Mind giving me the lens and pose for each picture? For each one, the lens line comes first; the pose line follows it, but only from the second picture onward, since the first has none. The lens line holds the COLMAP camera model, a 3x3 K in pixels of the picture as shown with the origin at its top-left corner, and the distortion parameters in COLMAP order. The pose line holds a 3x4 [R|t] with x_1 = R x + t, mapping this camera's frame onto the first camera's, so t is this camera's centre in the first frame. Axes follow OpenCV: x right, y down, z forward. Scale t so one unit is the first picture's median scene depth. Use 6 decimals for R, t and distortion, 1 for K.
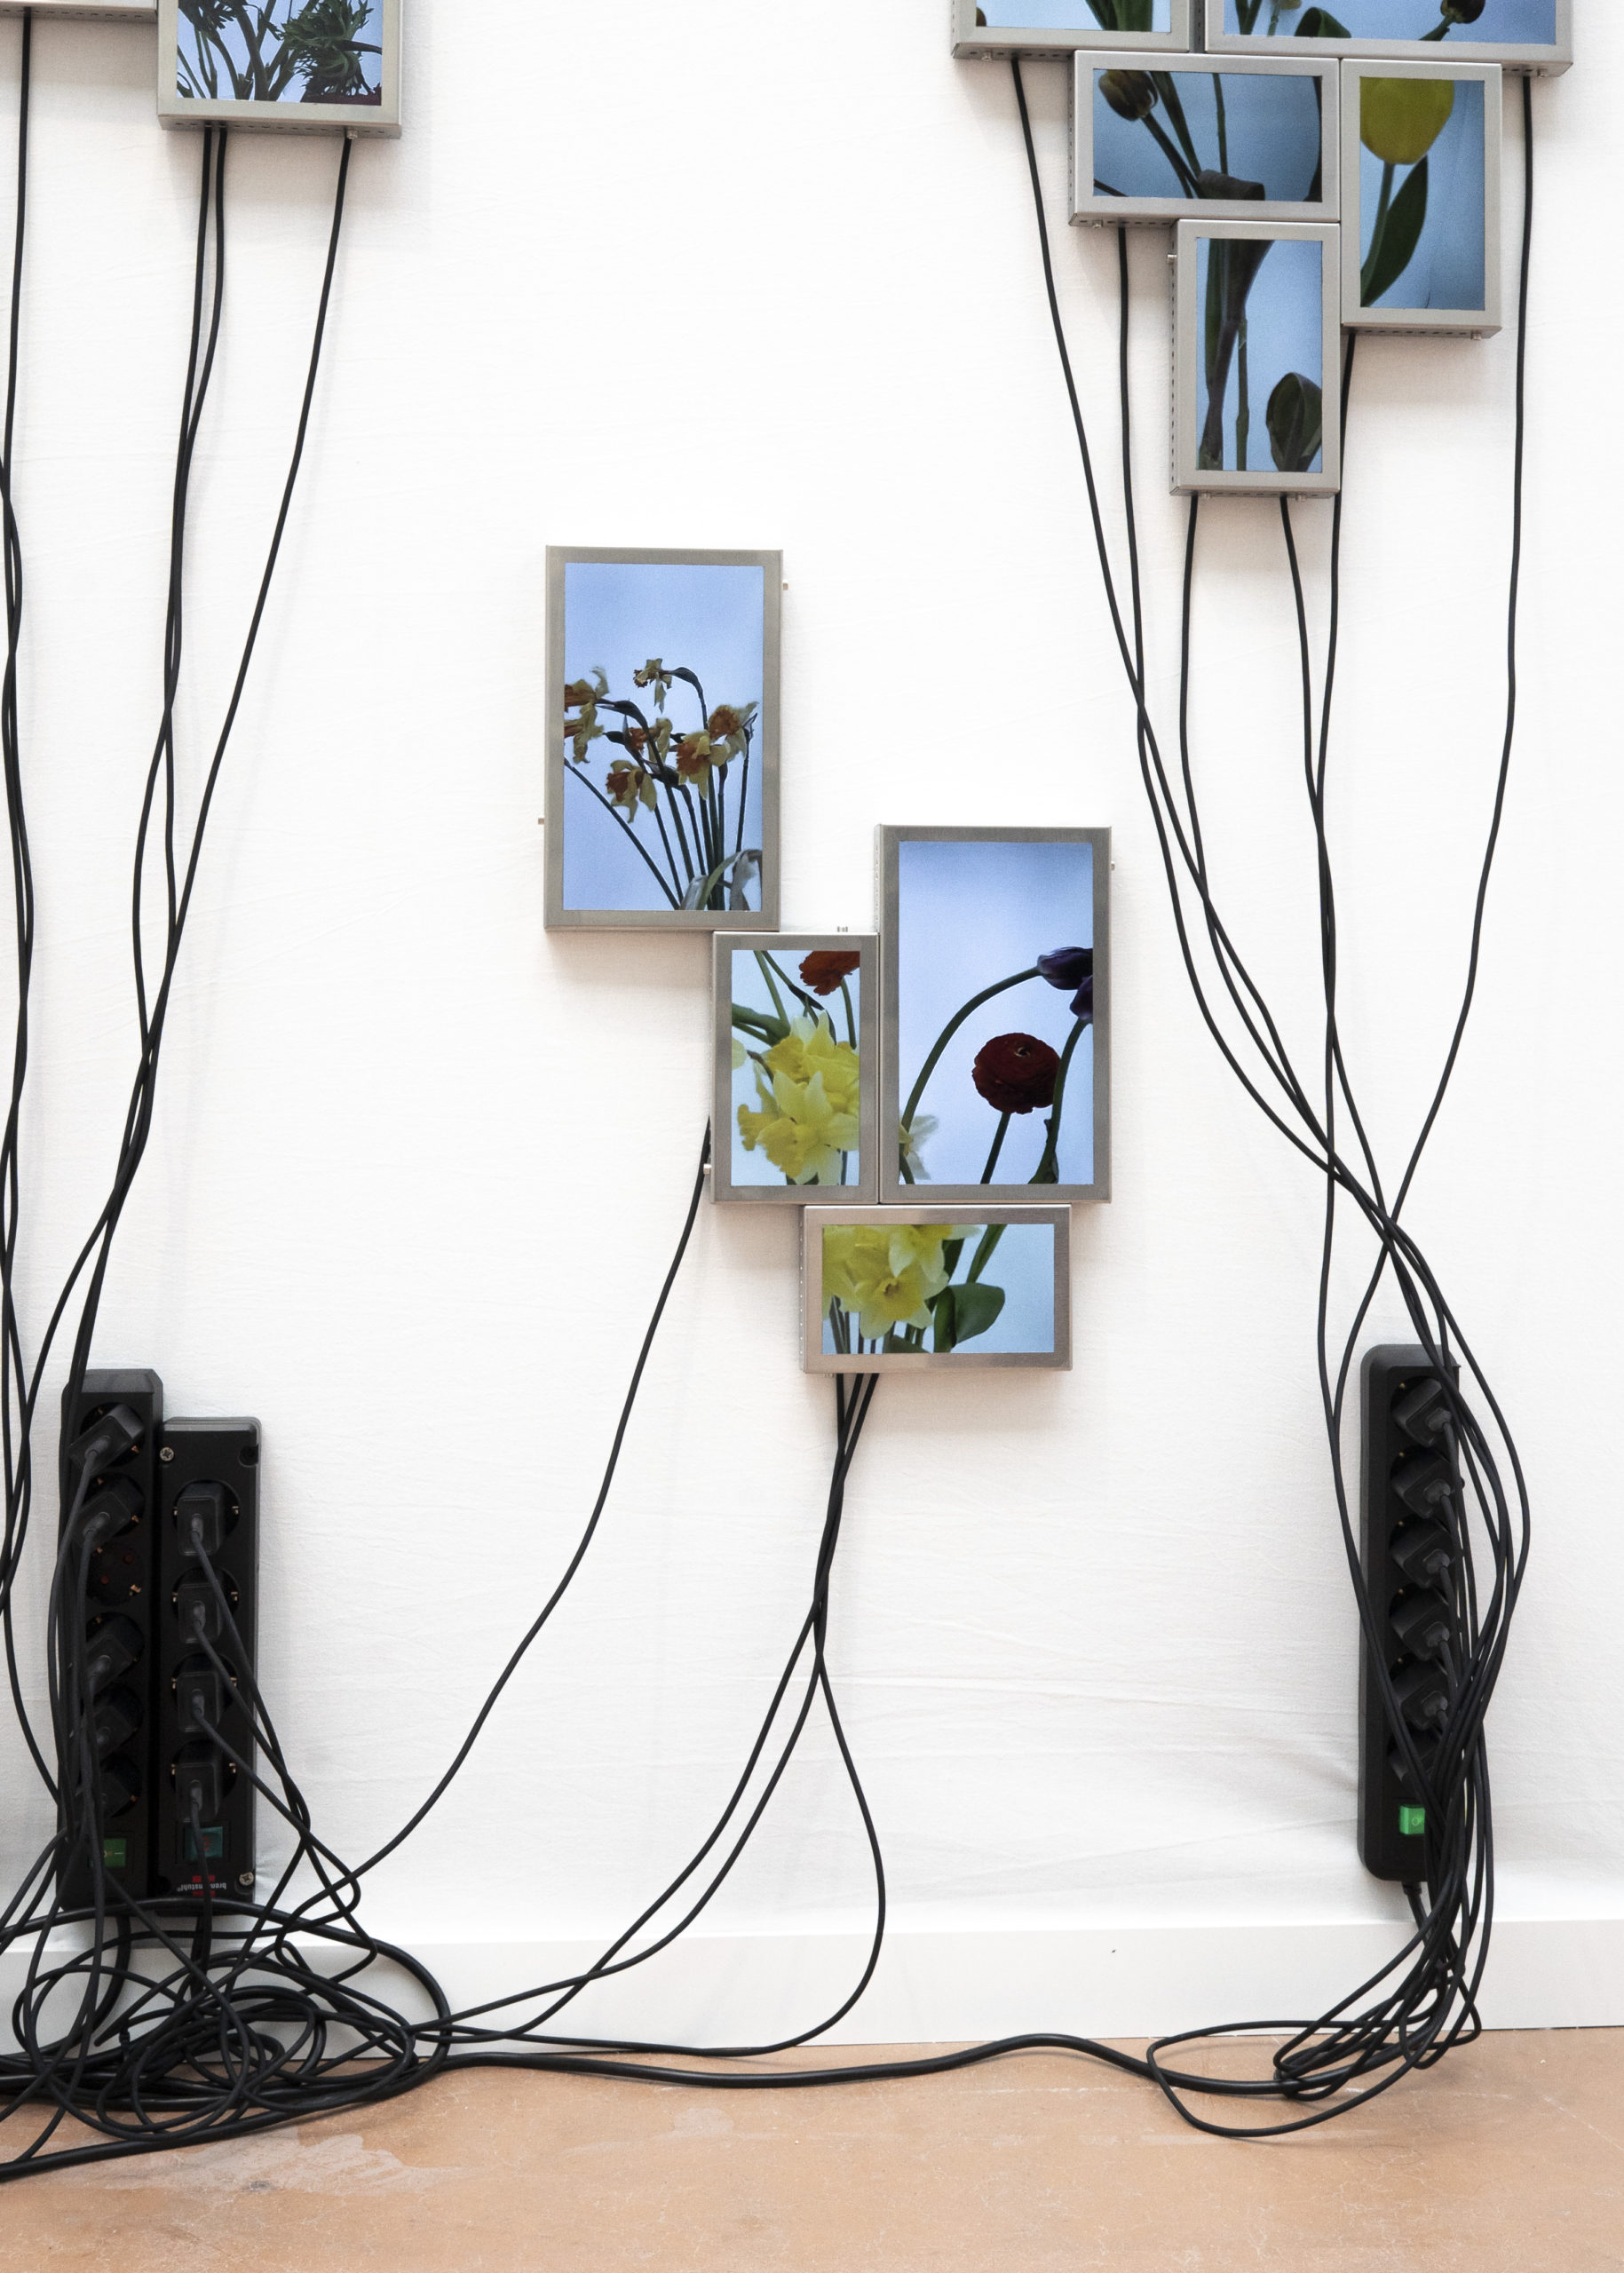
lens RADIAL K [[3144.3, 0, 805.7], [0, 3144.3, 1025.2], [0, 0, 1]] dist [0.017400, -0.025673]
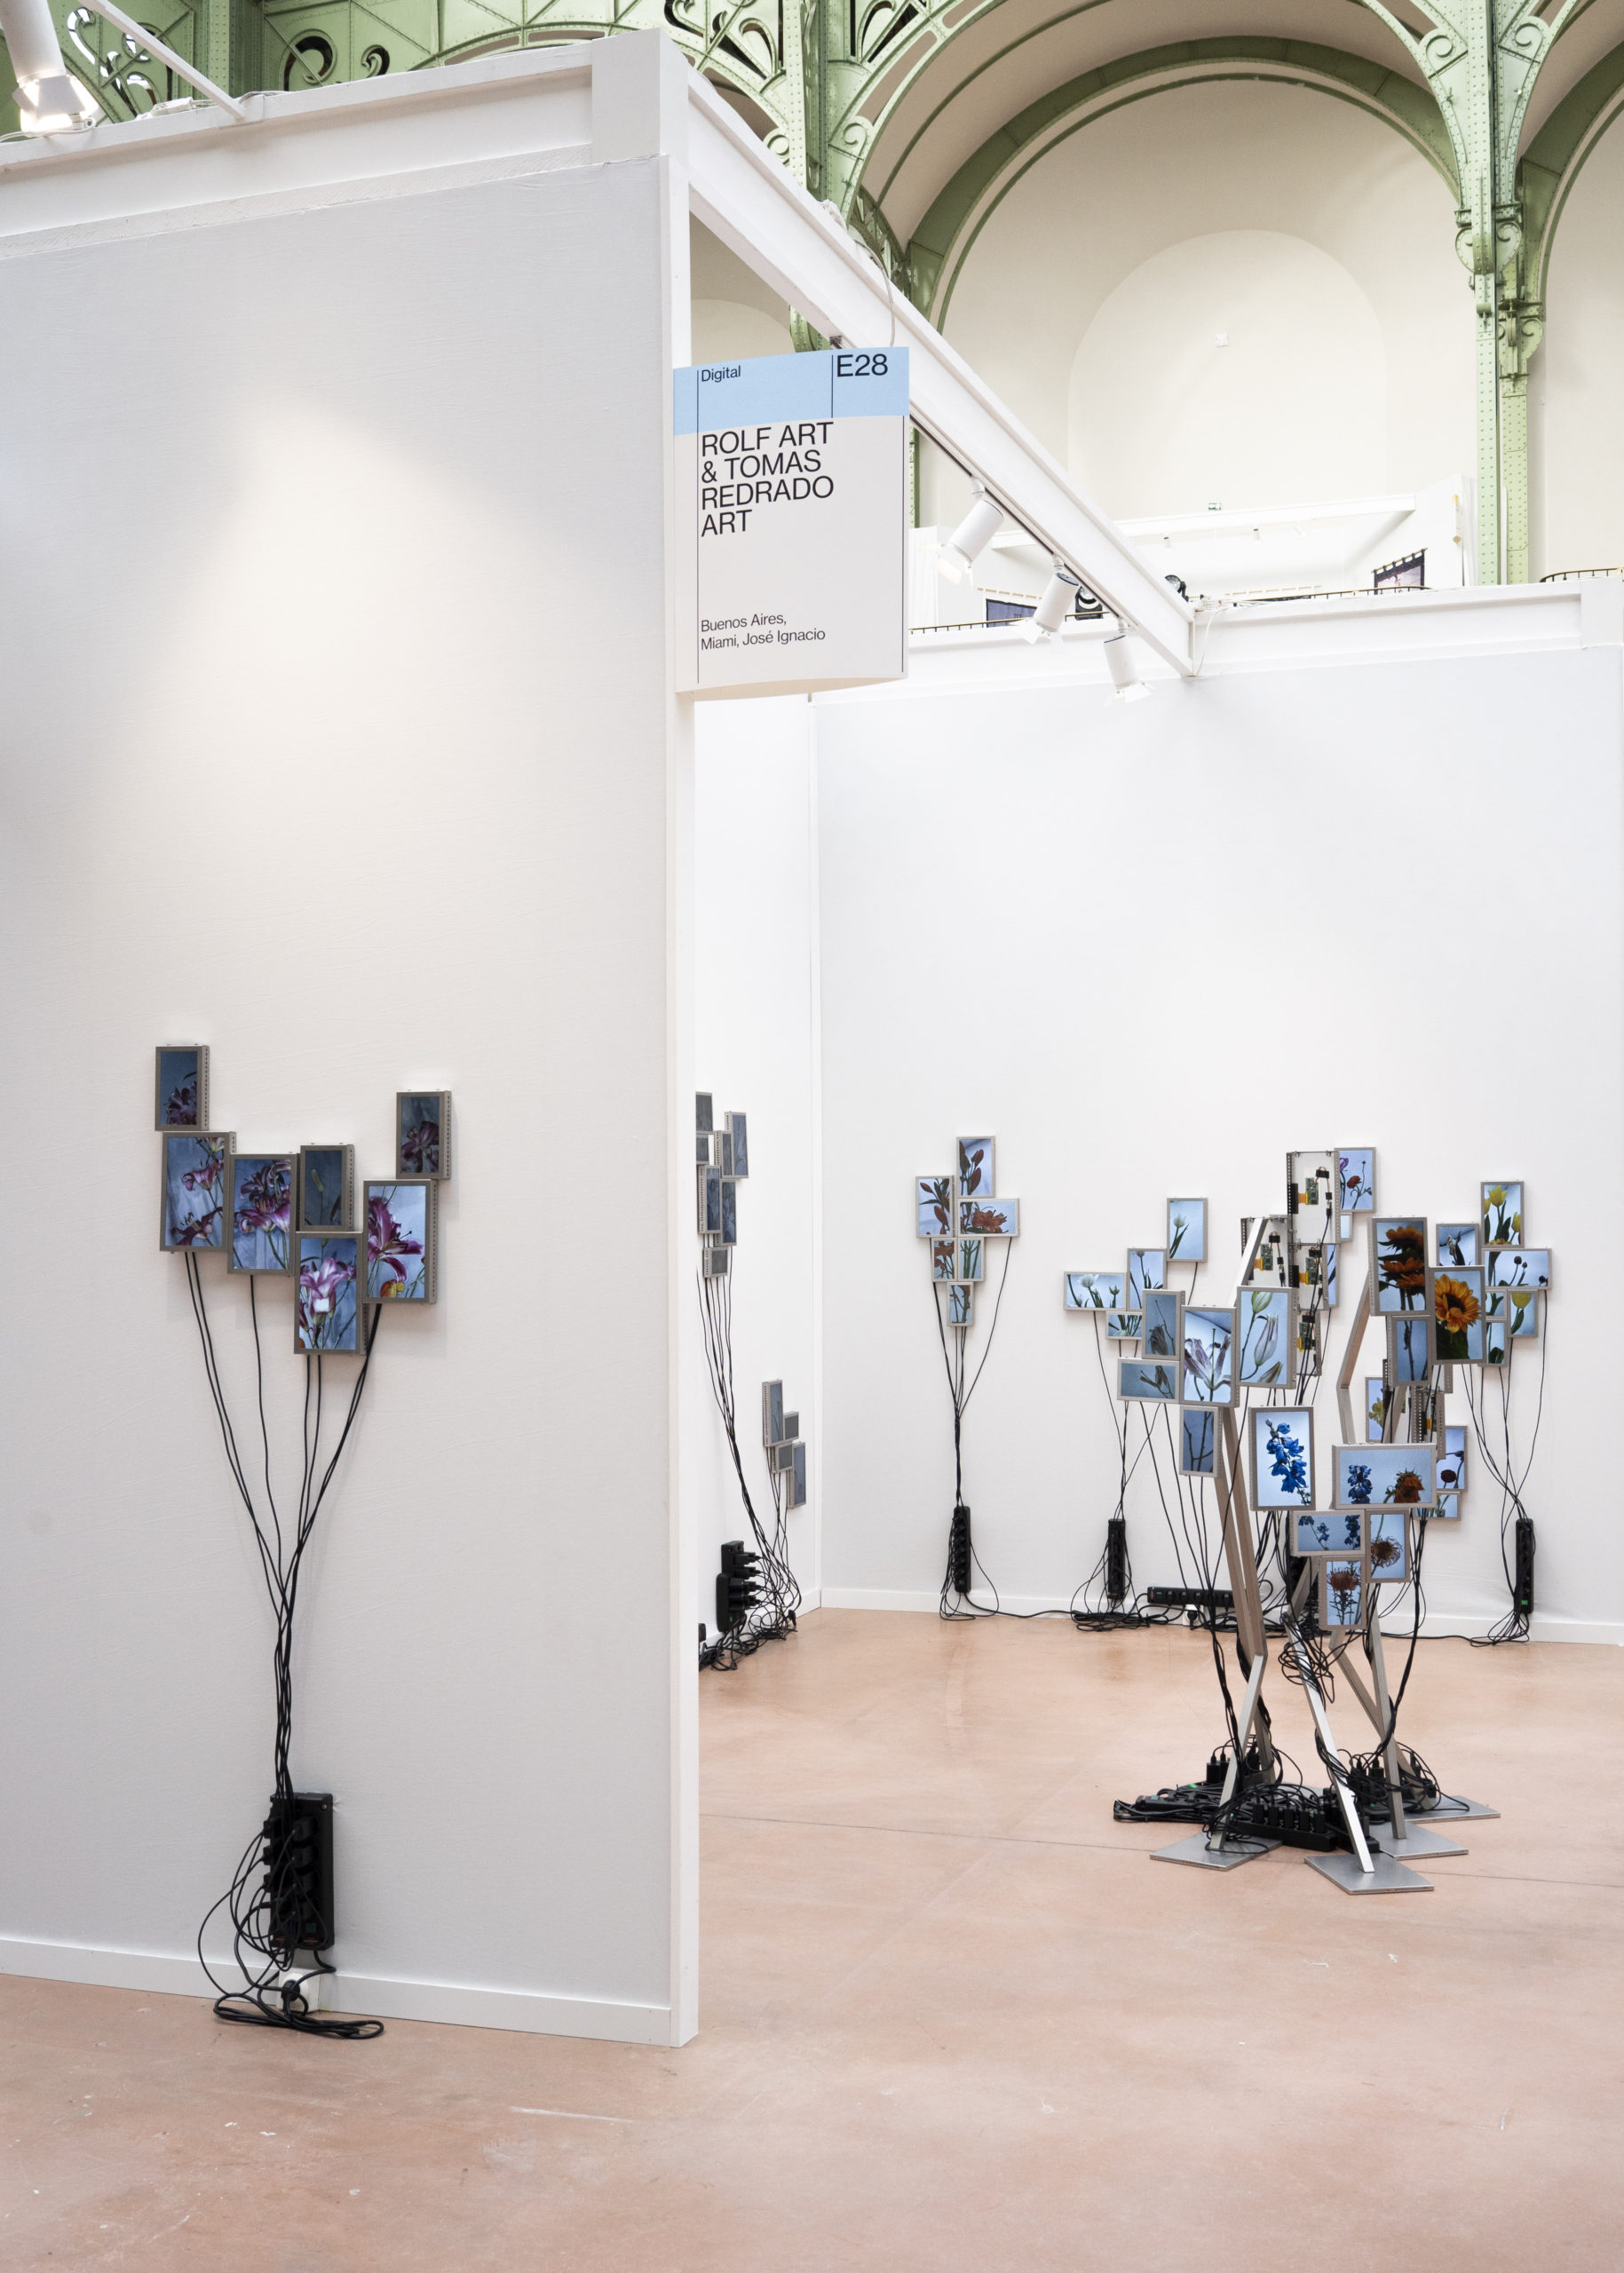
lens RADIAL K [[2580.3, 0, 799.4], [0, 2580.3, 1204.4], [0, 0, 1]] dist [0.030859, -0.074462]
pose [[0.912939, -0.013566, -0.407871, 0.913393], [0.013795, 0.999902, -0.002379, -0.471920], [0.407863, -0.003454, 0.913036, -3.790935]]
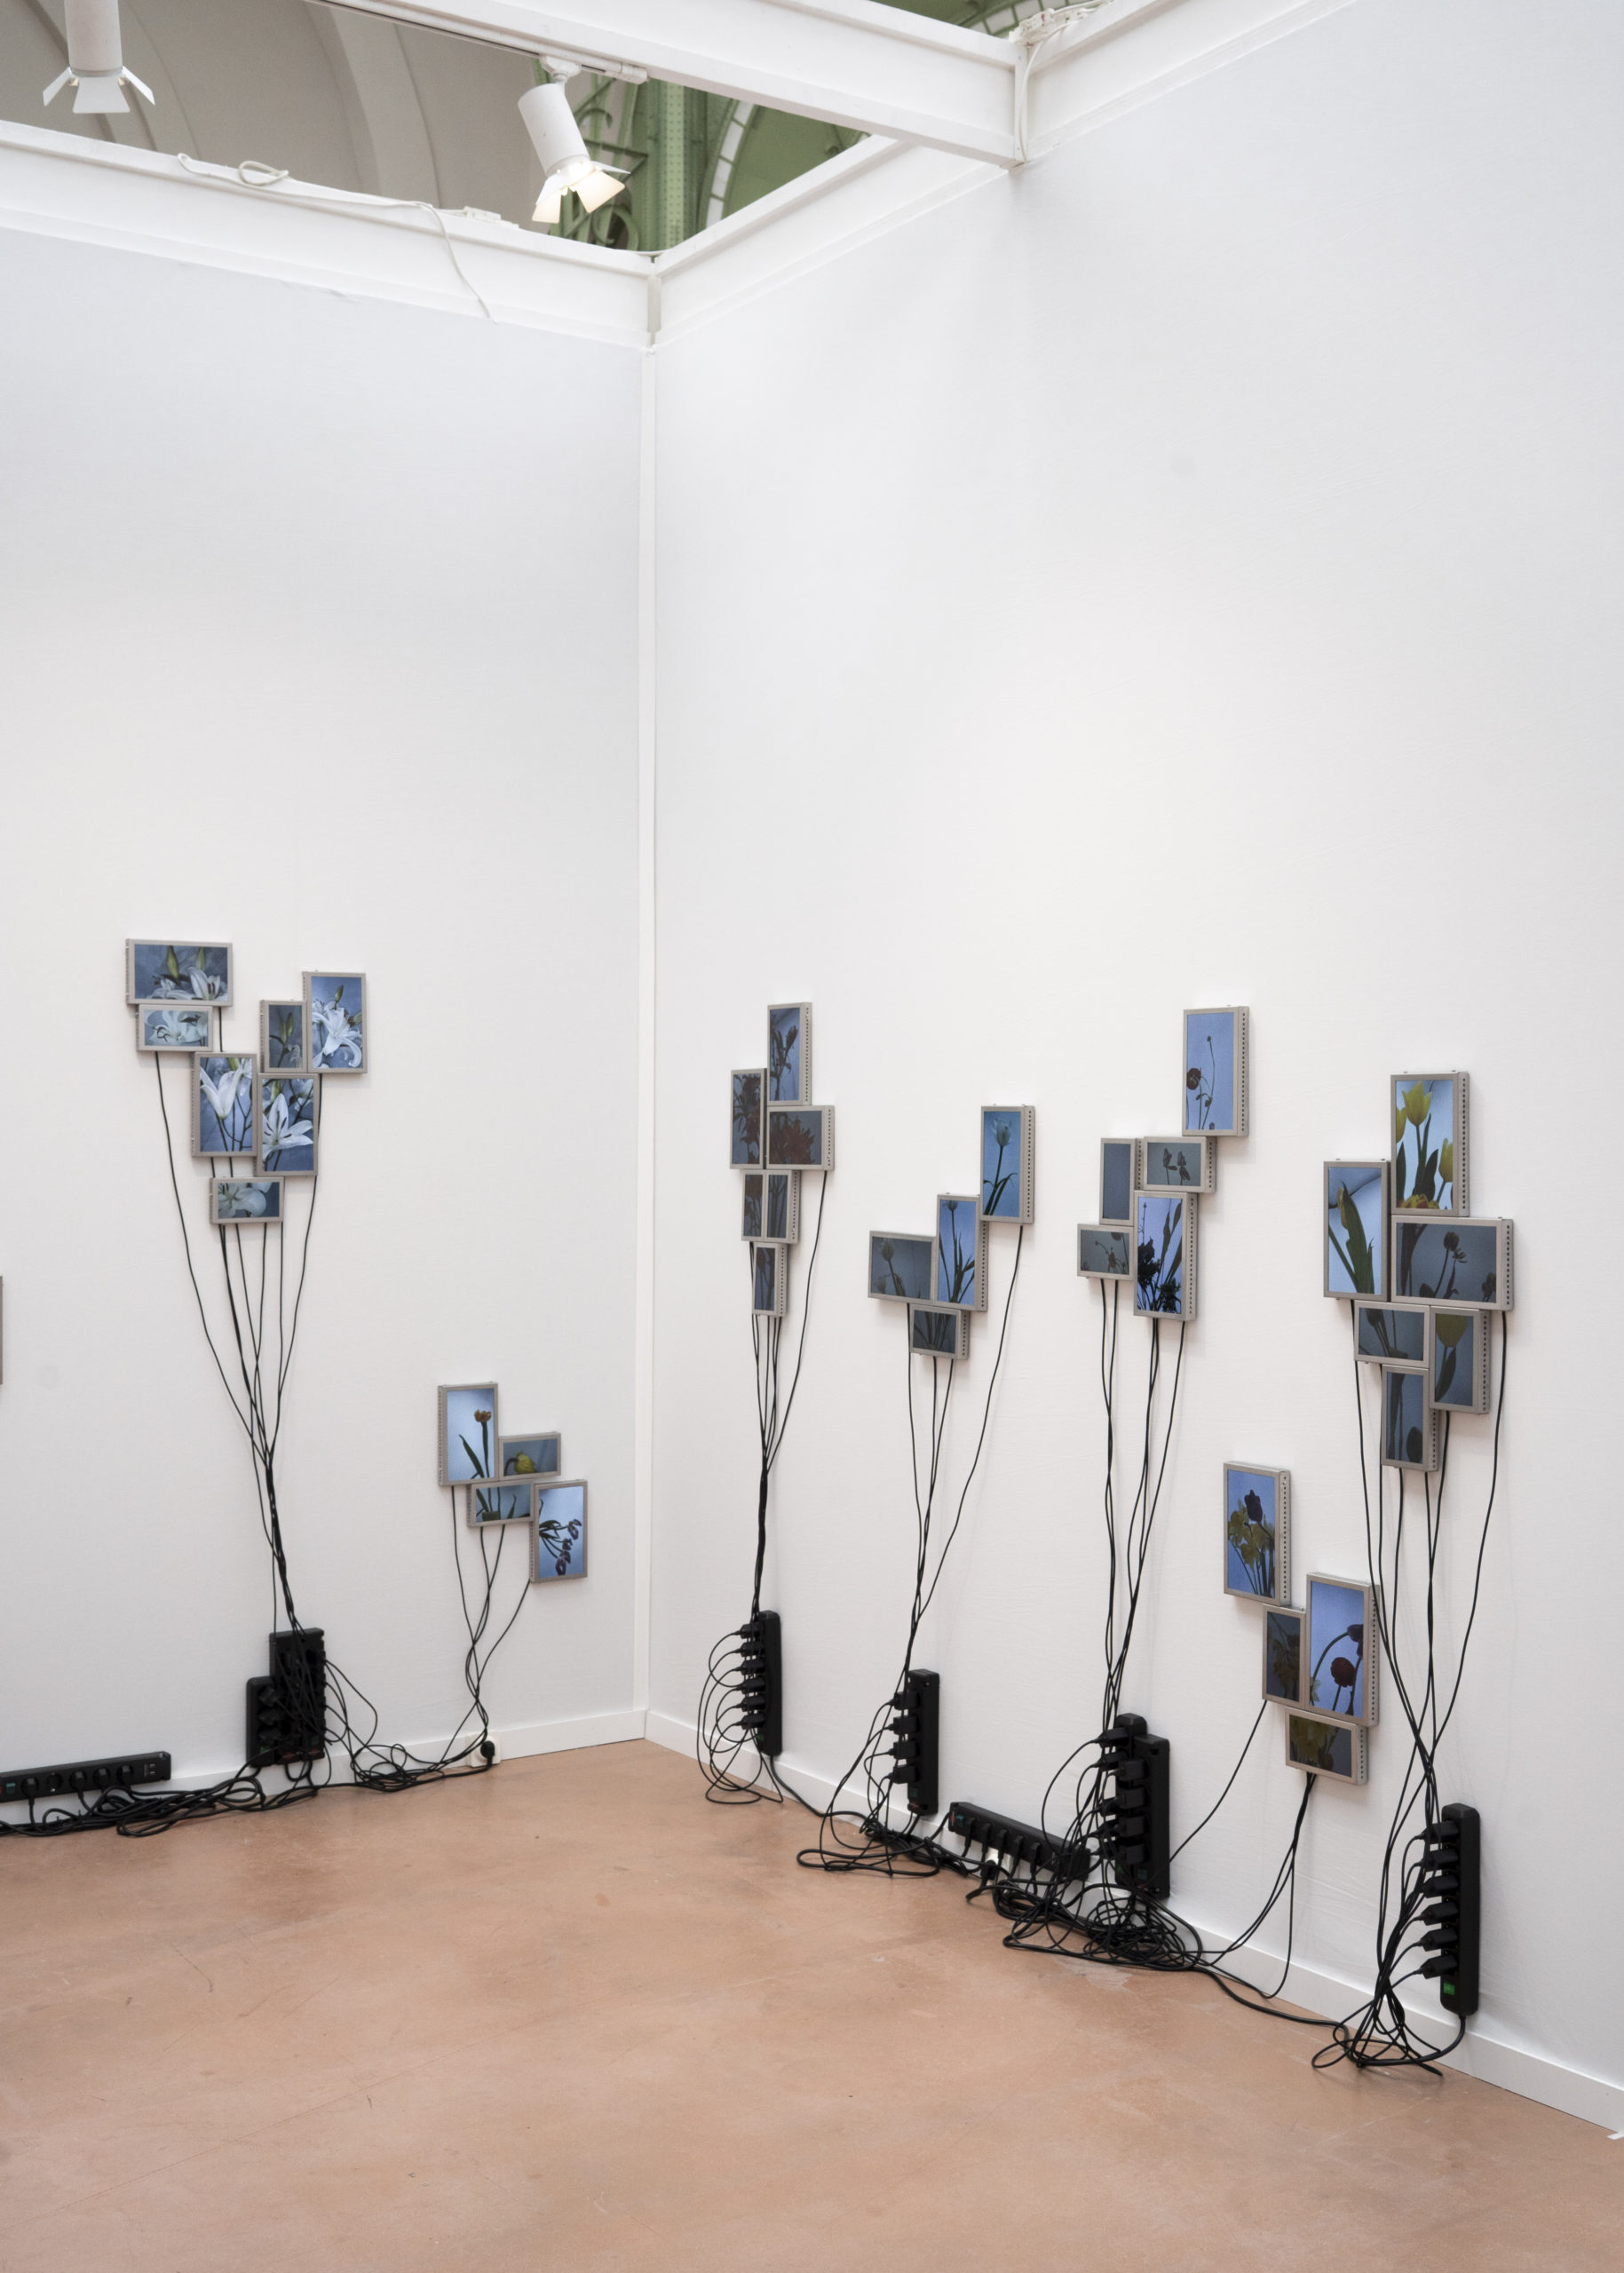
lens RADIAL K [[2488.6, 0, 798.1], [0, 2488.6, 1069.3], [0, 0, 1]] dist [0.053035, -0.198119]
pose [[0.475749, -0.024846, -0.879230, 1.777658], [0.001969, 0.999629, -0.027184, -0.454011], [0.879579, 0.011202, 0.475621, -0.468036]]
